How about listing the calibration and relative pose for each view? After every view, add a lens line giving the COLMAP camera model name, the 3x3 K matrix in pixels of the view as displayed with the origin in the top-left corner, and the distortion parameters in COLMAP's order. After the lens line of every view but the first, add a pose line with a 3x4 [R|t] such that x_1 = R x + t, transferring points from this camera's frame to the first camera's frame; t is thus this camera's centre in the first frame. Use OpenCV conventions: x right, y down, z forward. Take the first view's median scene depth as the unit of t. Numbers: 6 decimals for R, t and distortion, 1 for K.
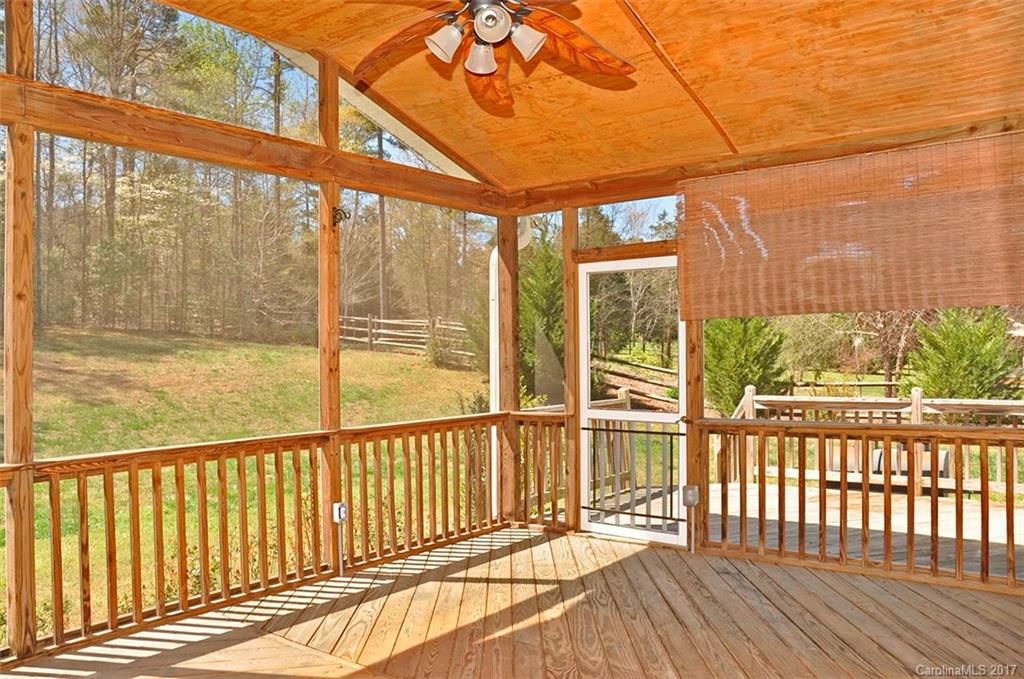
lens RADIAL K [[834.2, 0, 512.0], [0, 834.2, 339.5], [0, 0, 1]] dist [-0.010534, -0.007432]
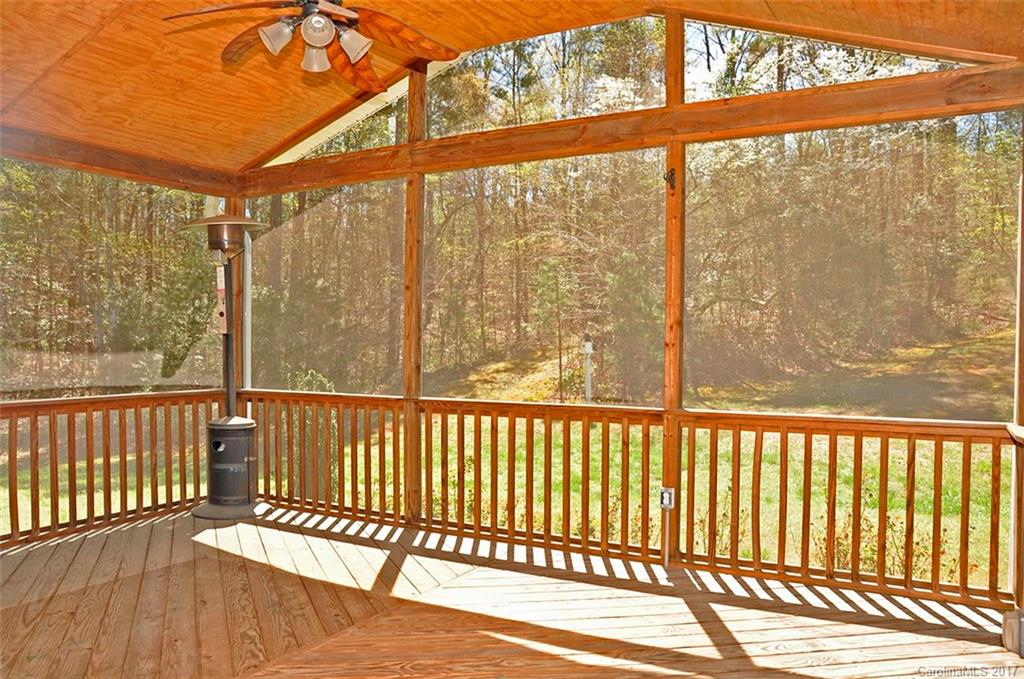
lens RADIAL K [[859.2, 0, 508.4], [0, 859.2, 352.6], [0, 0, 1]] dist [-0.006834, -0.003169]
pose [[0.164924, 0.054379, -0.984806, 0.743755], [0.014876, 0.998228, 0.057611, -0.017315], [0.986194, -0.024152, 0.163822, 0.696820]]
